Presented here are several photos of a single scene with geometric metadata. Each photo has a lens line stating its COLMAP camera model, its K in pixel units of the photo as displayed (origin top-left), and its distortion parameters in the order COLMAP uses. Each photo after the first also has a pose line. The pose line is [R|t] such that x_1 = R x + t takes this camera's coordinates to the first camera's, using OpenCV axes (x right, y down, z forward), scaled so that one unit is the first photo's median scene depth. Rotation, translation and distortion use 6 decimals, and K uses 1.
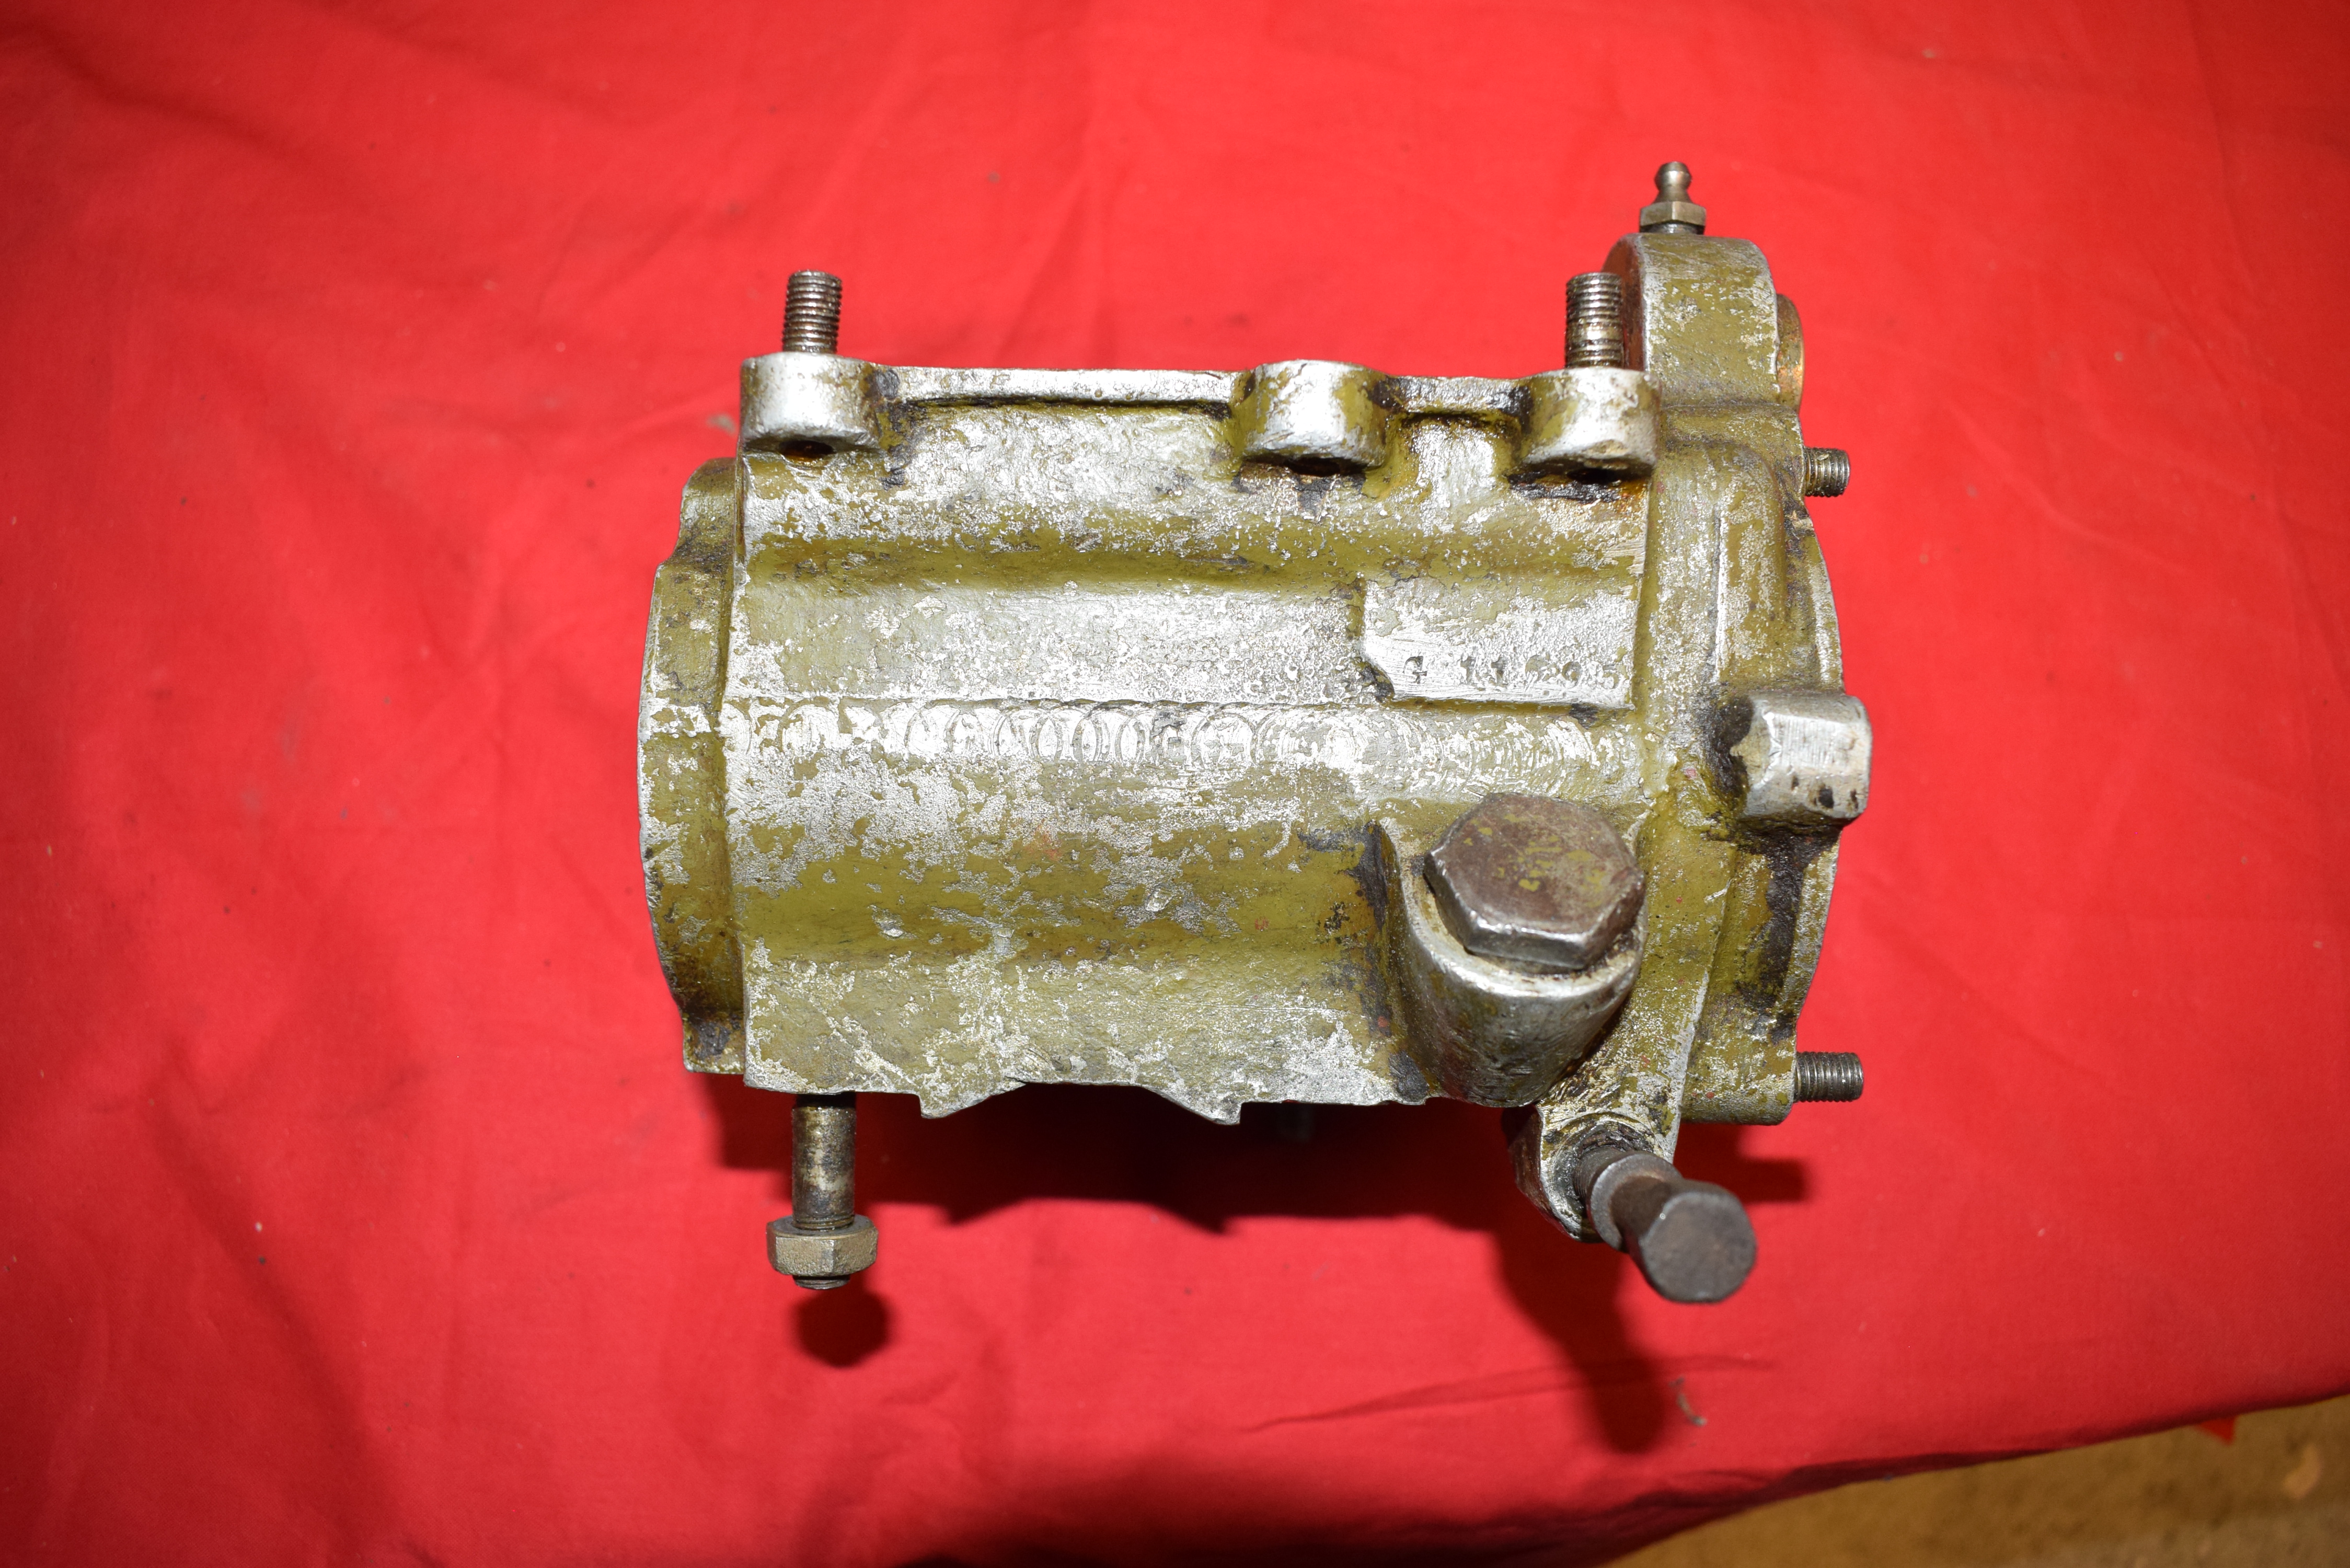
lens RADIAL K [[1781.0, 0, 1175.0], [0, 1781.0, 784.0], [0, 0, 1]] dist [-0.099667, 0.002286]
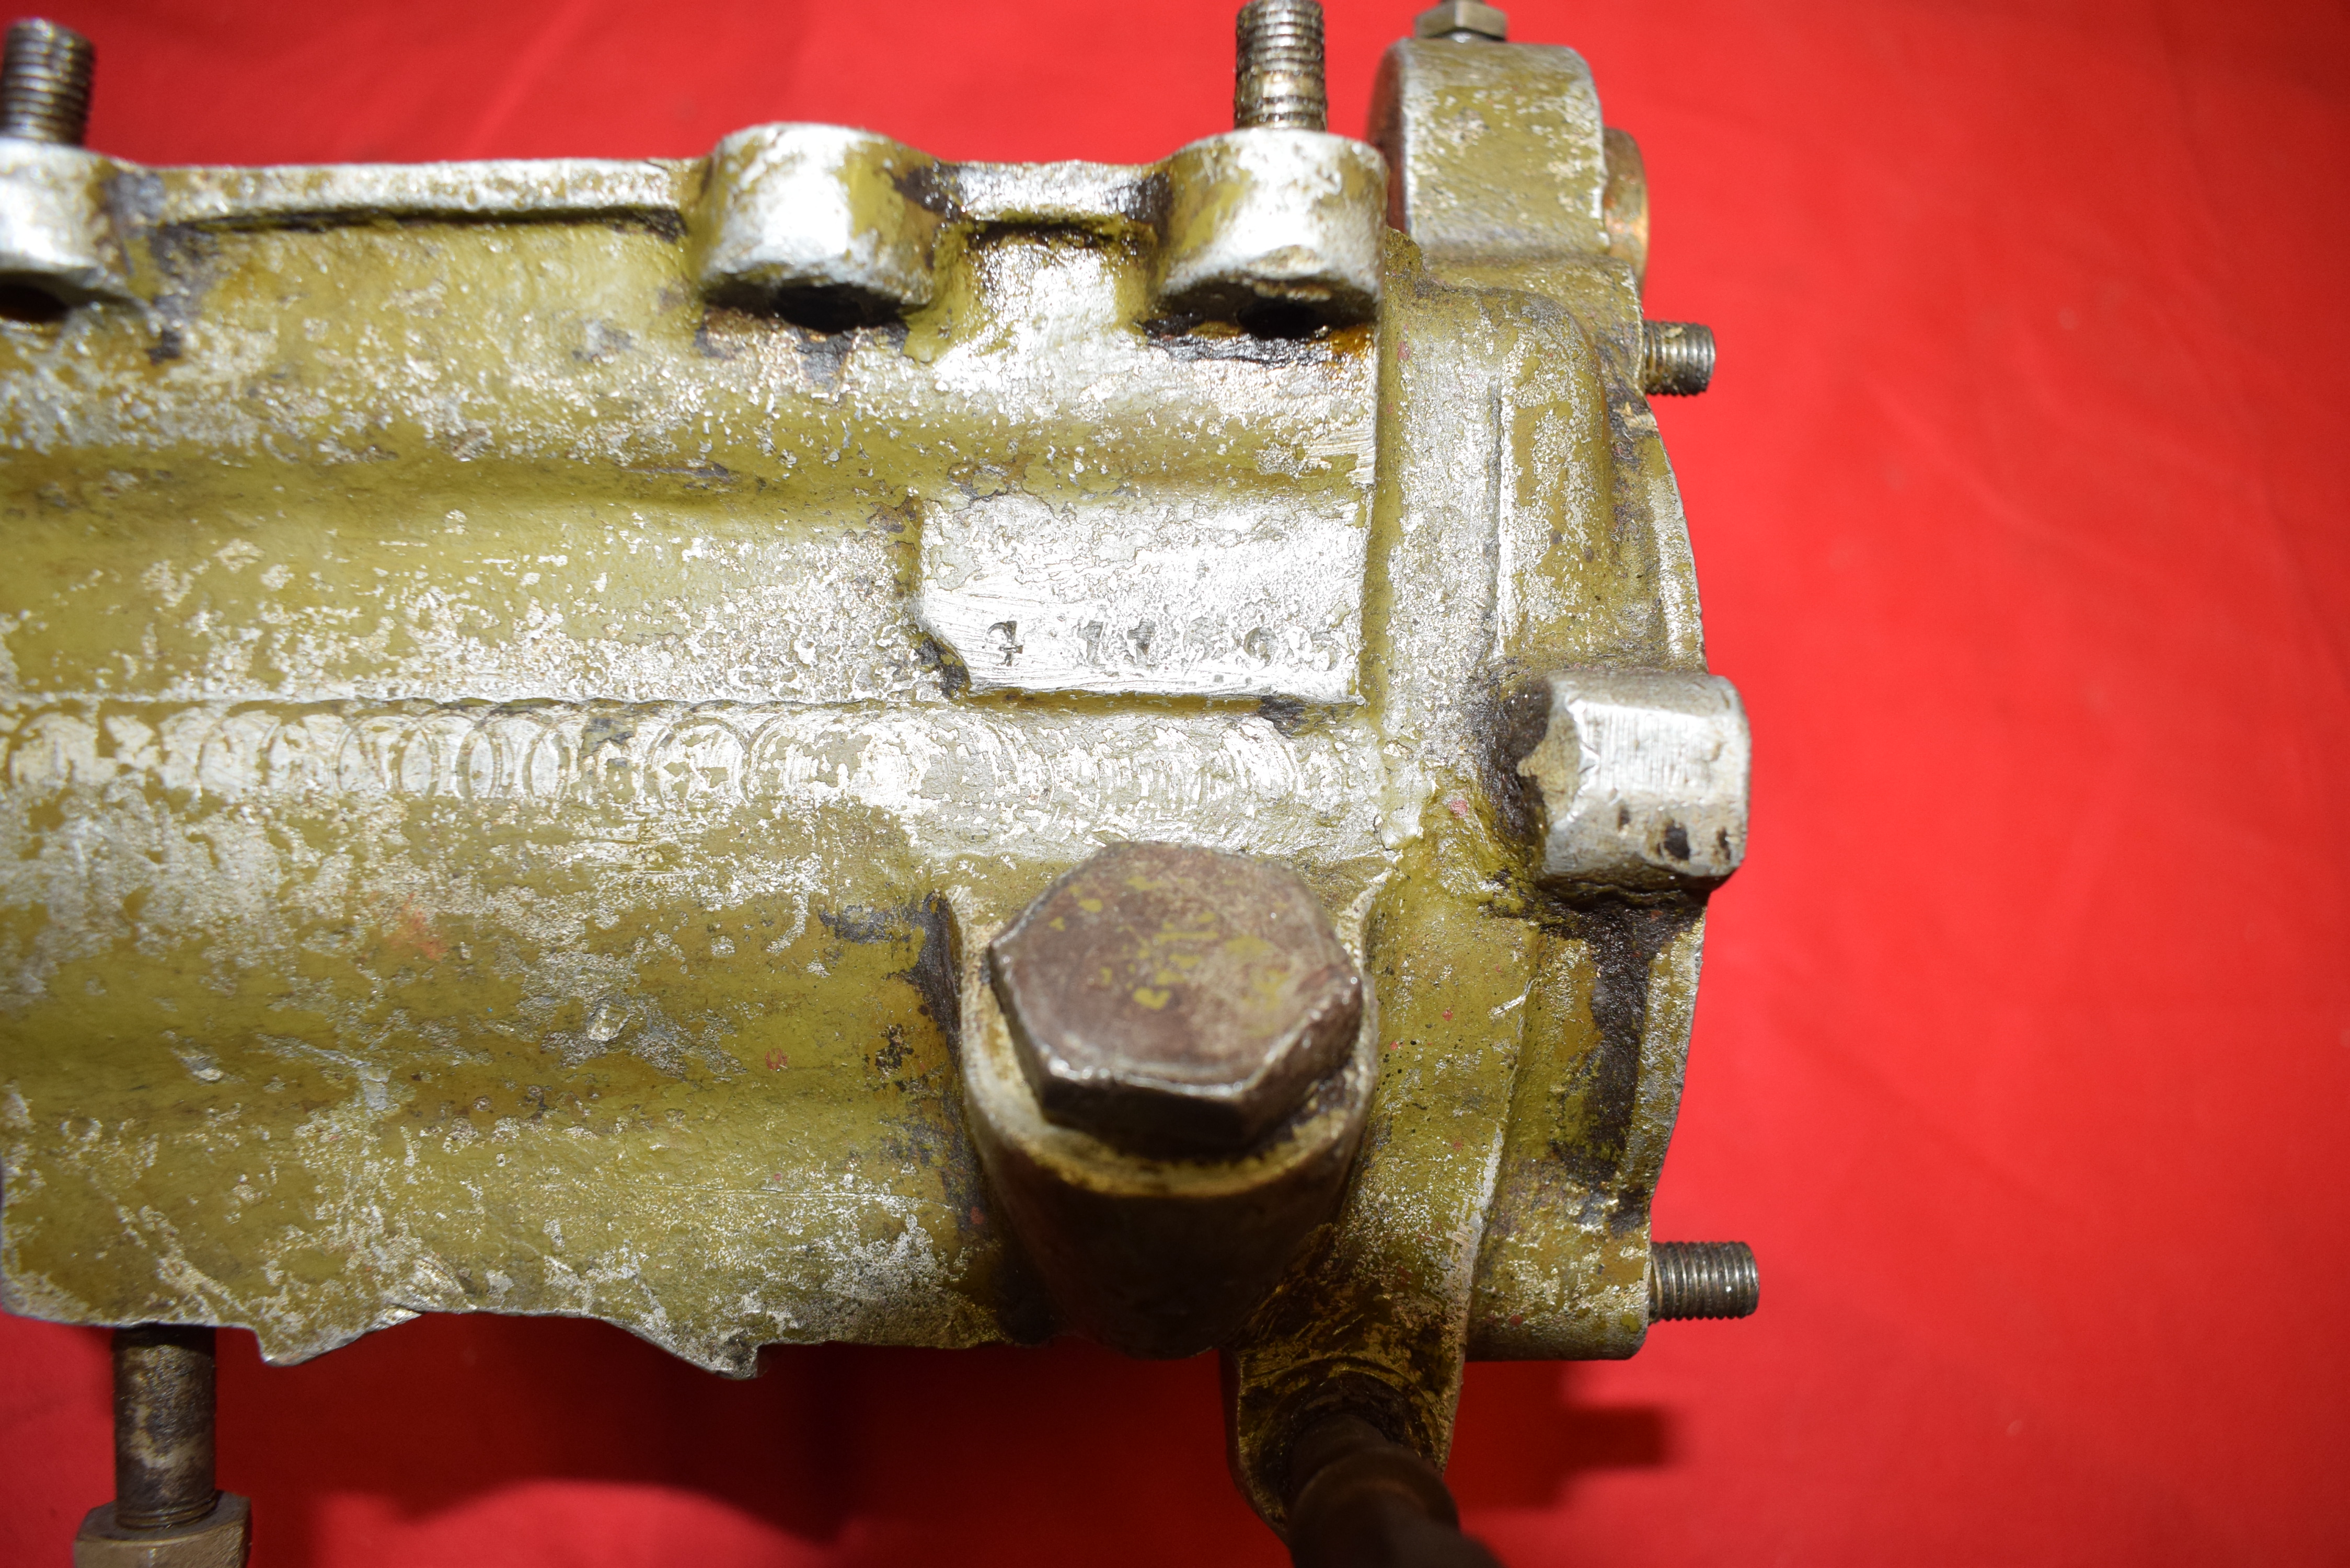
lens RADIAL K [[1755.7, 0, 1175.0], [0, 1755.7, 784.0], [0, 0, 1]] dist [-0.108090, 0.005623]
pose [[0.999457, -0.009954, 0.031403, 0.173590], [0.011515, 0.998686, -0.049927, 0.014792], [-0.030865, 0.050262, 0.998259, 0.394905]]
